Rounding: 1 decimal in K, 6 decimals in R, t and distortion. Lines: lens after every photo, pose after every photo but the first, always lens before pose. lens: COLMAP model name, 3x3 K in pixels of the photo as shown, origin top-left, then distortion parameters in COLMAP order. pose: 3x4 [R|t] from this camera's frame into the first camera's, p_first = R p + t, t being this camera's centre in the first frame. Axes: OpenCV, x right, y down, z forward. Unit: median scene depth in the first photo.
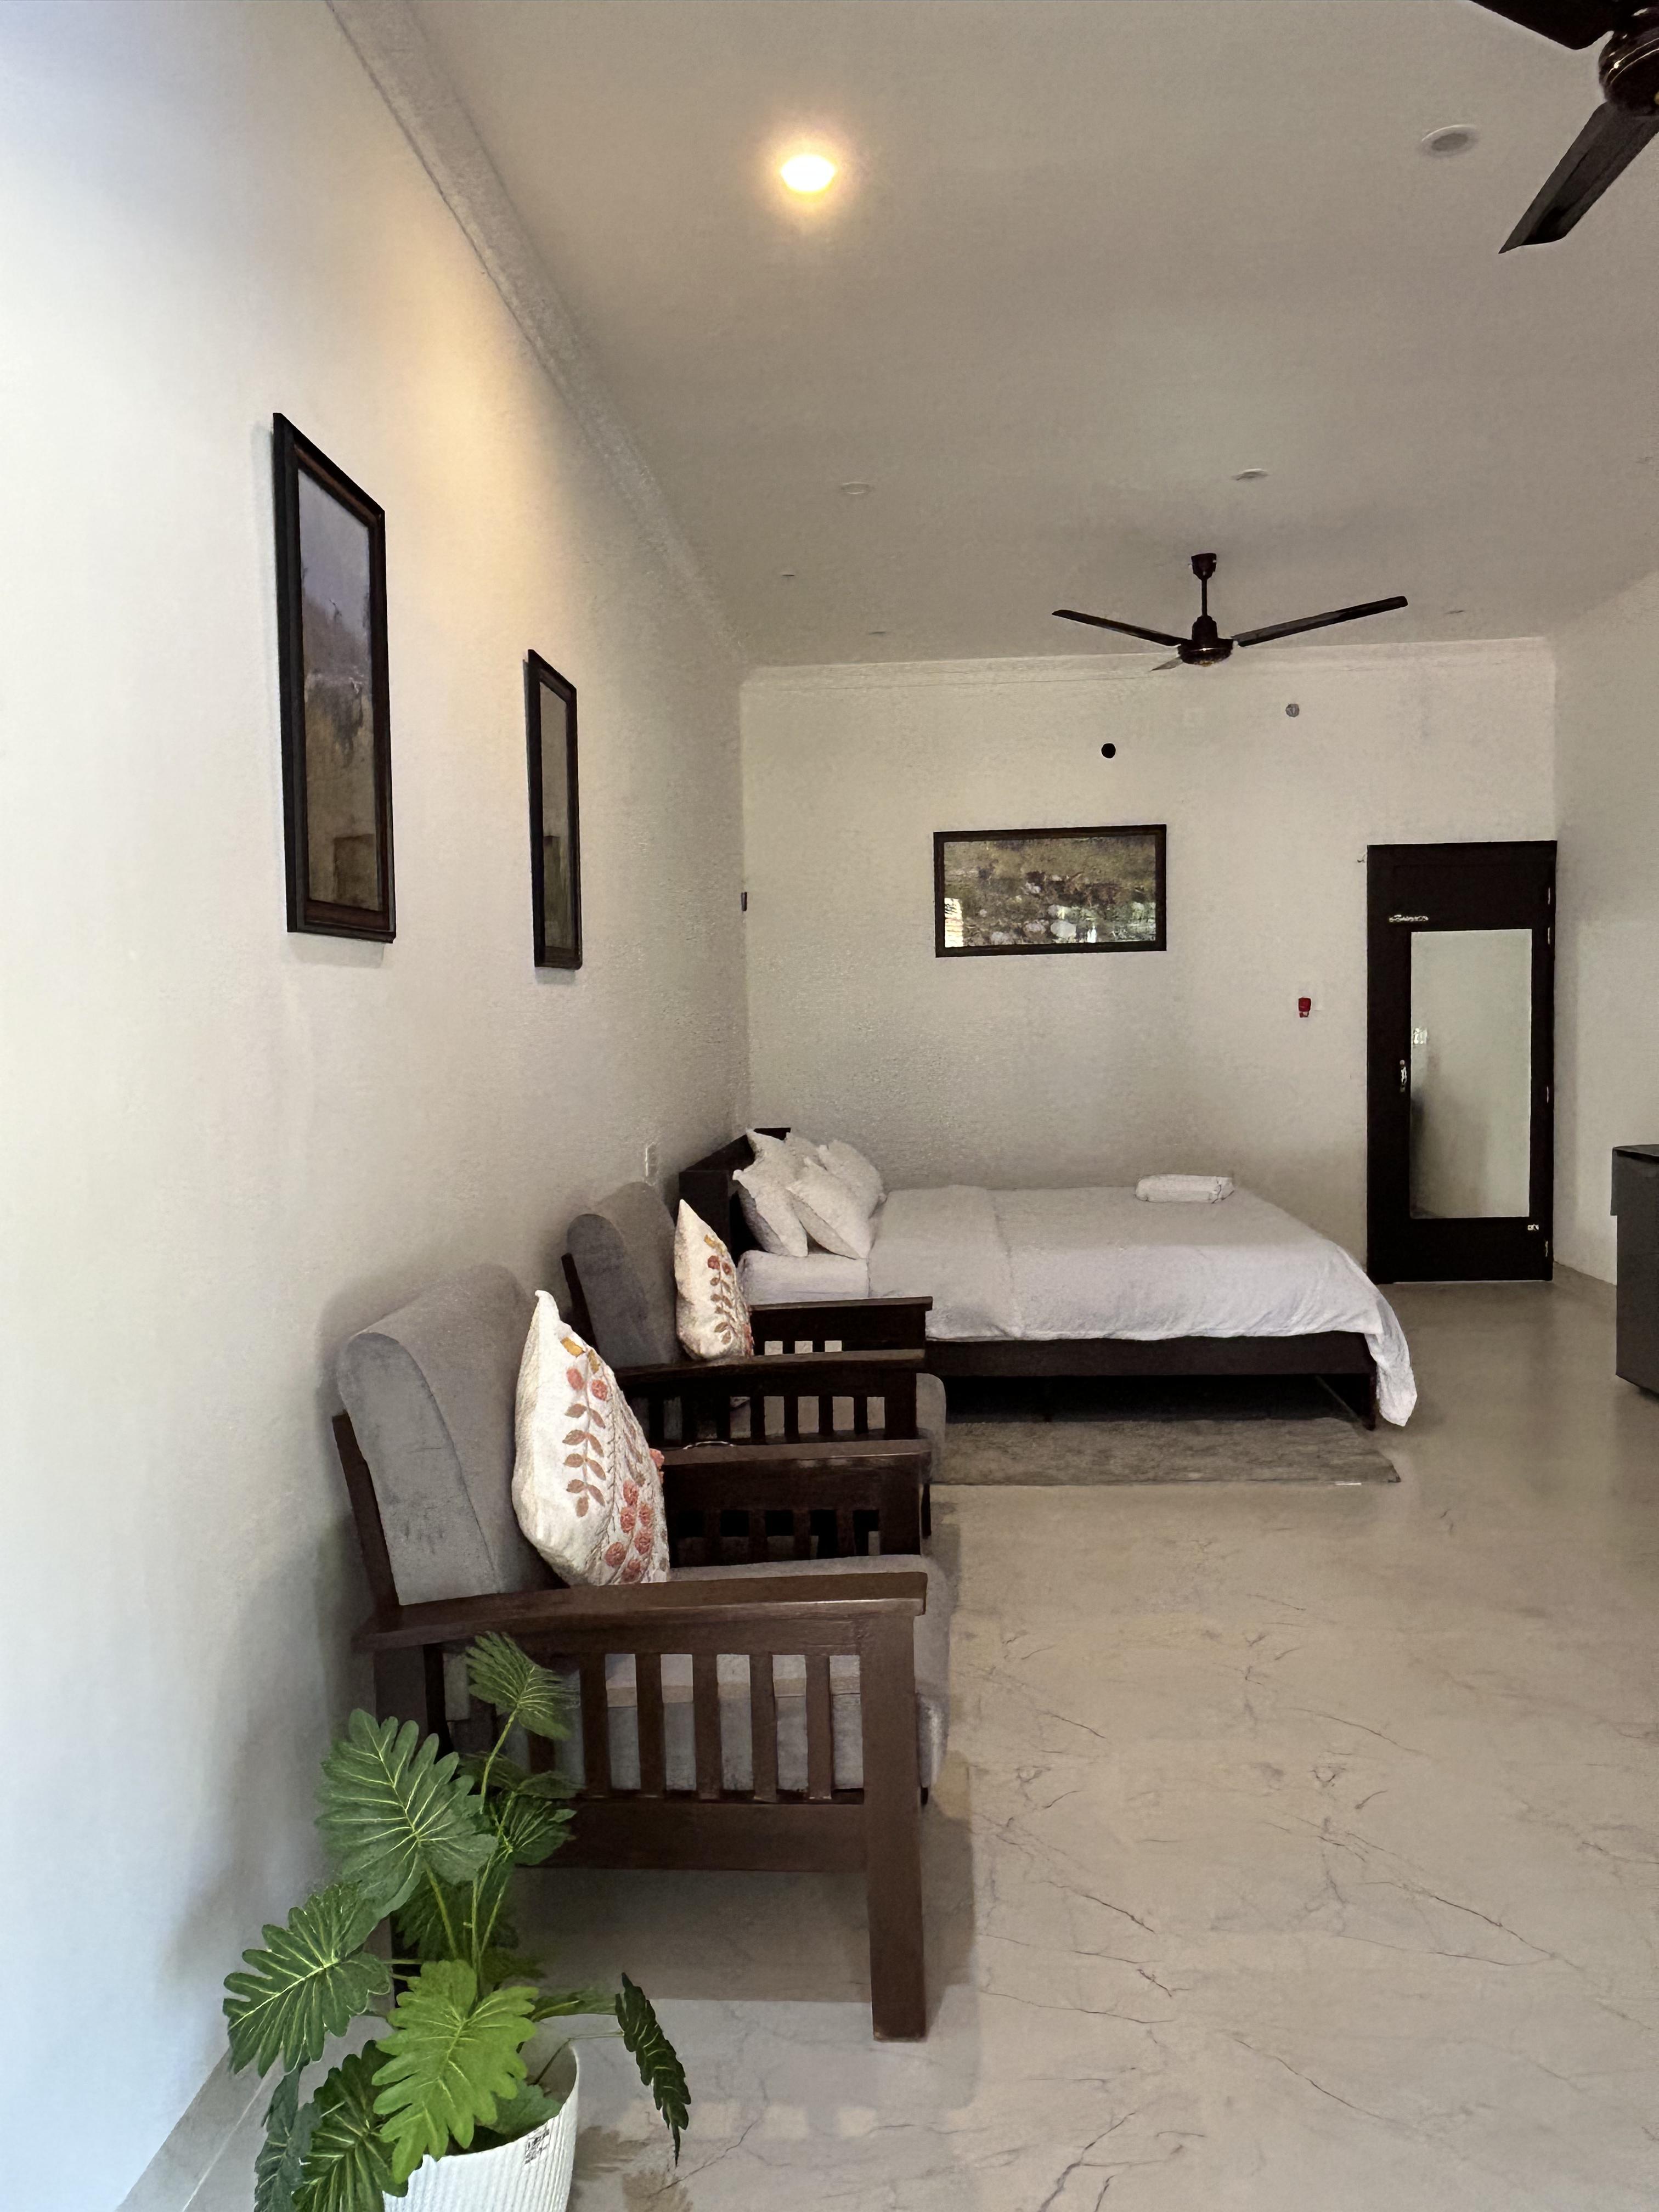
lens RADIAL K [[1533.1, 0, 829.5], [0, 1533.1, 1106.0], [0, 0, 1]] dist [0.003412, 0.000473]
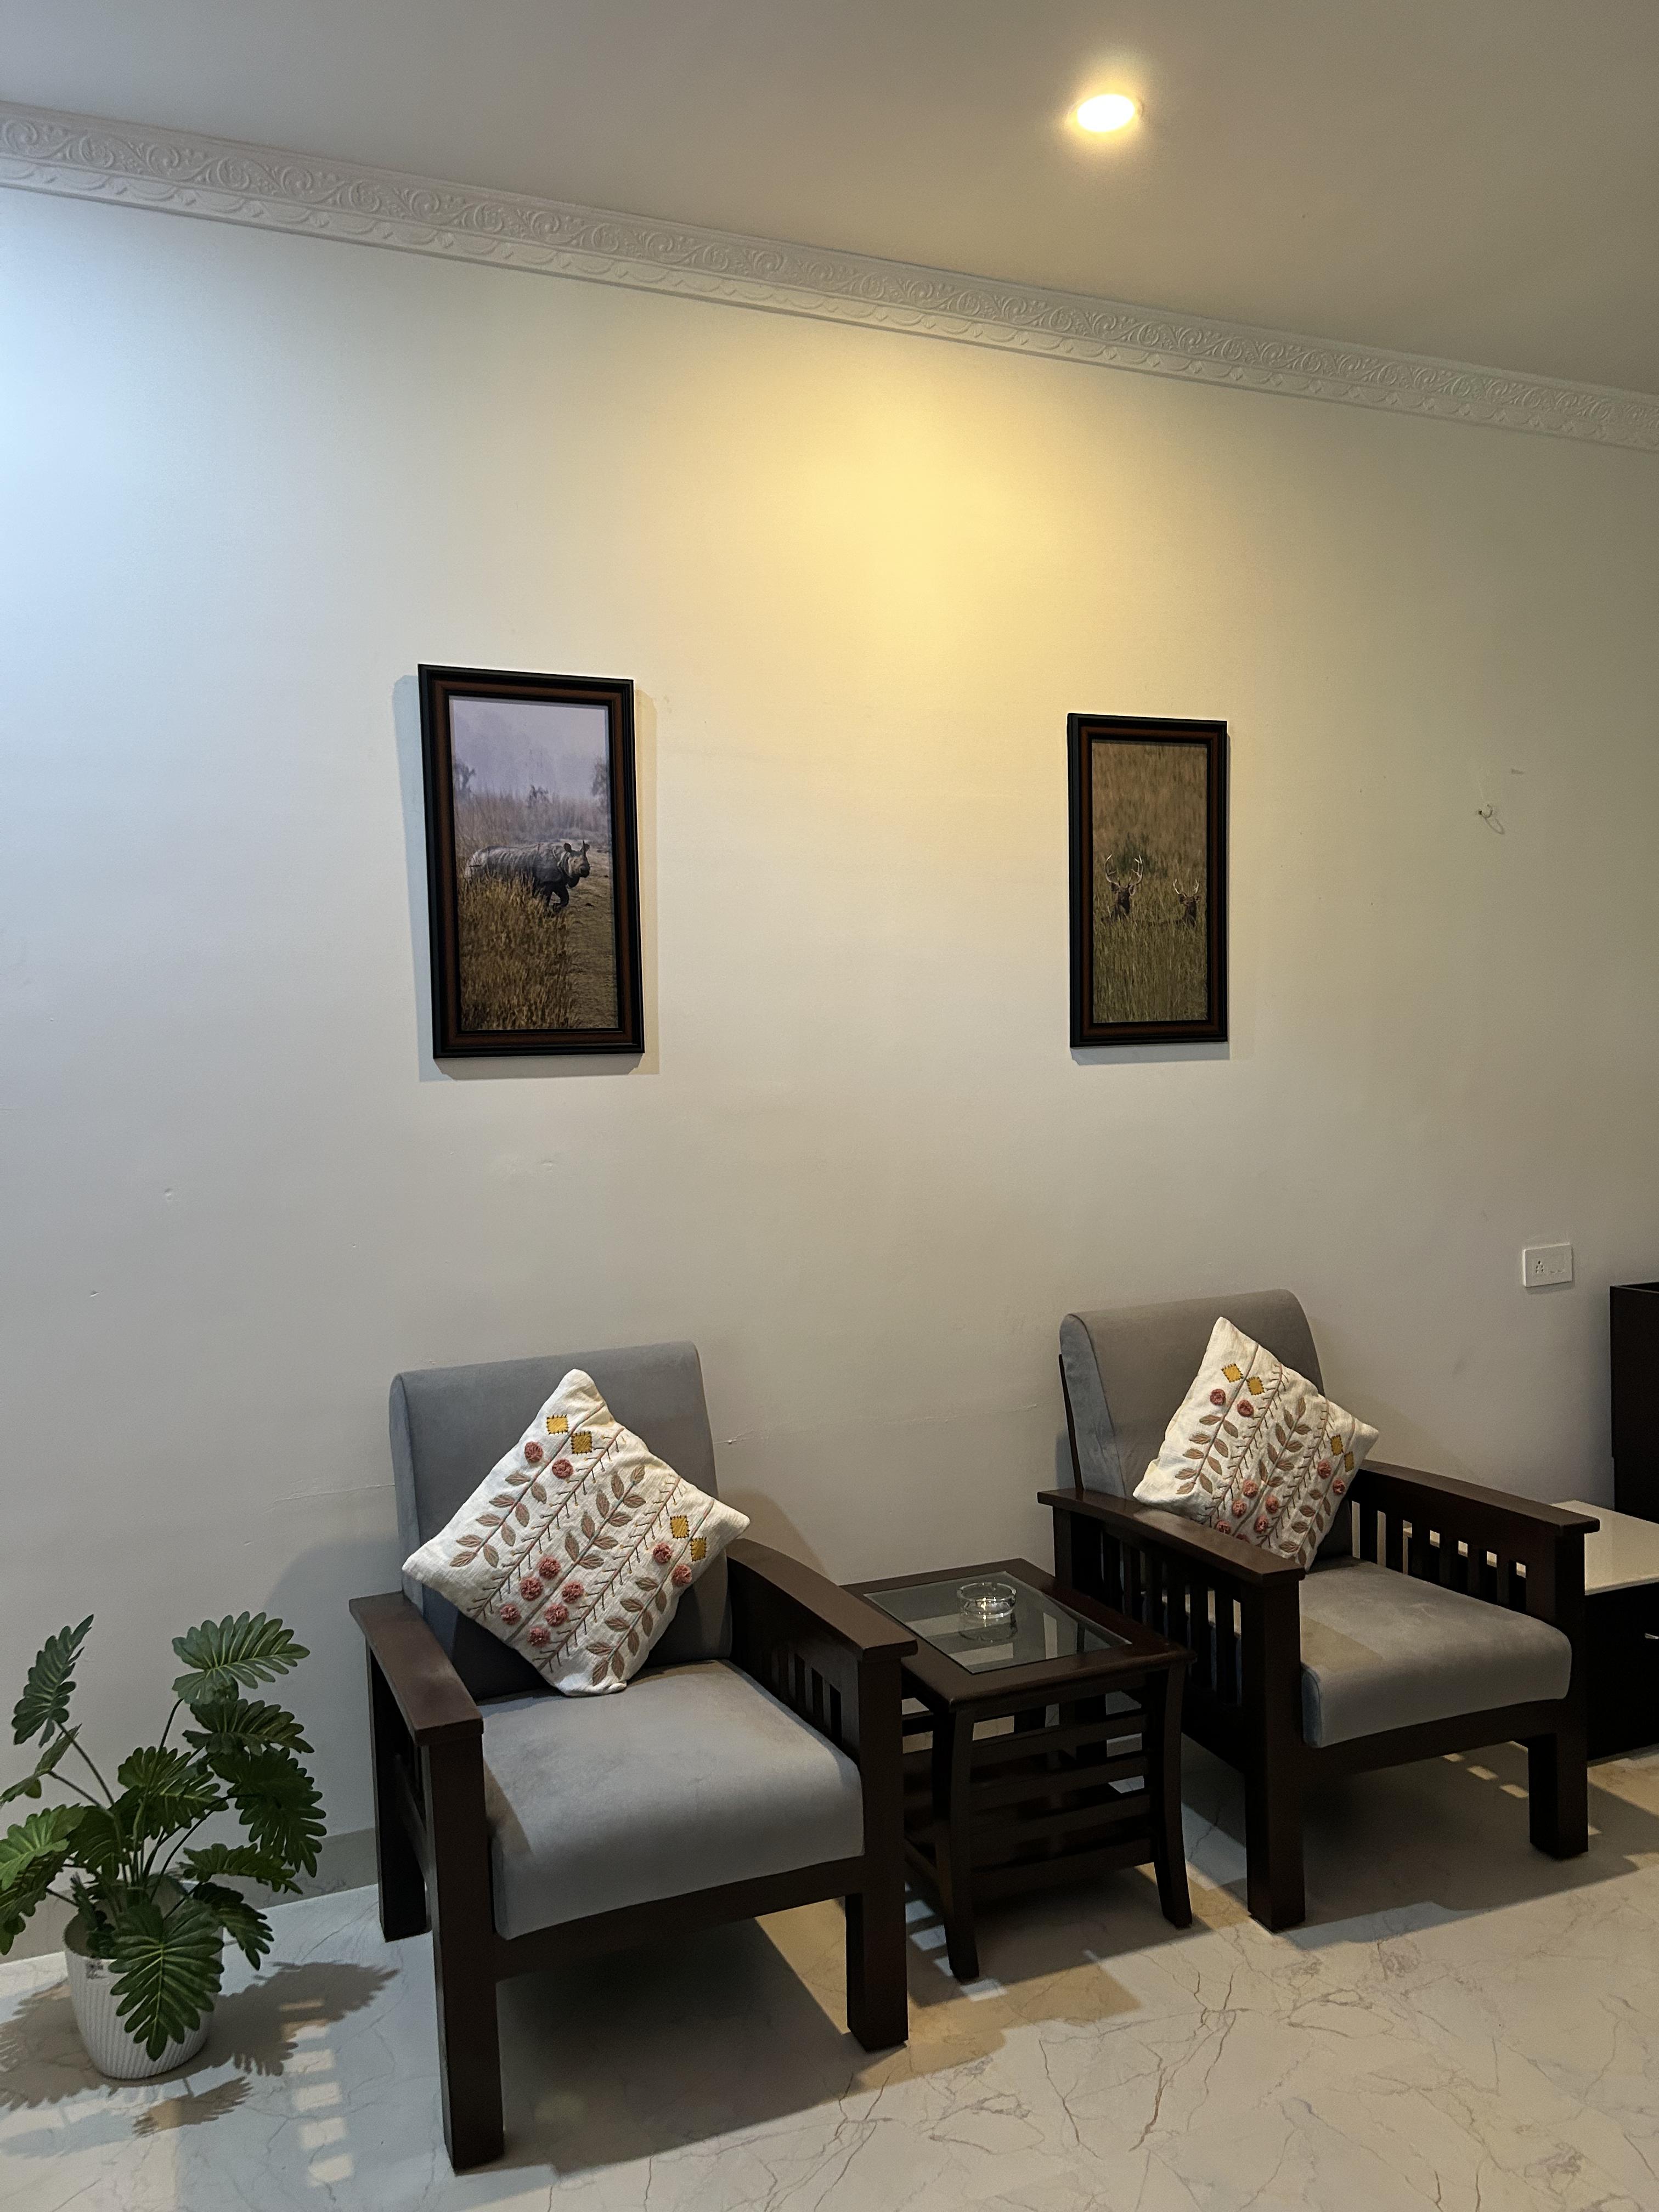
lens RADIAL K [[1659.4, 0, 829.5], [0, 1659.4, 1106.0], [0, 0, 1]] dist [0.004305, 0.004051]
pose [[0.432786, 0.018103, -0.901315, 0.911051], [-0.025814, 0.999637, 0.007683, -0.080682], [0.901127, 0.019942, 0.433097, 0.593436]]
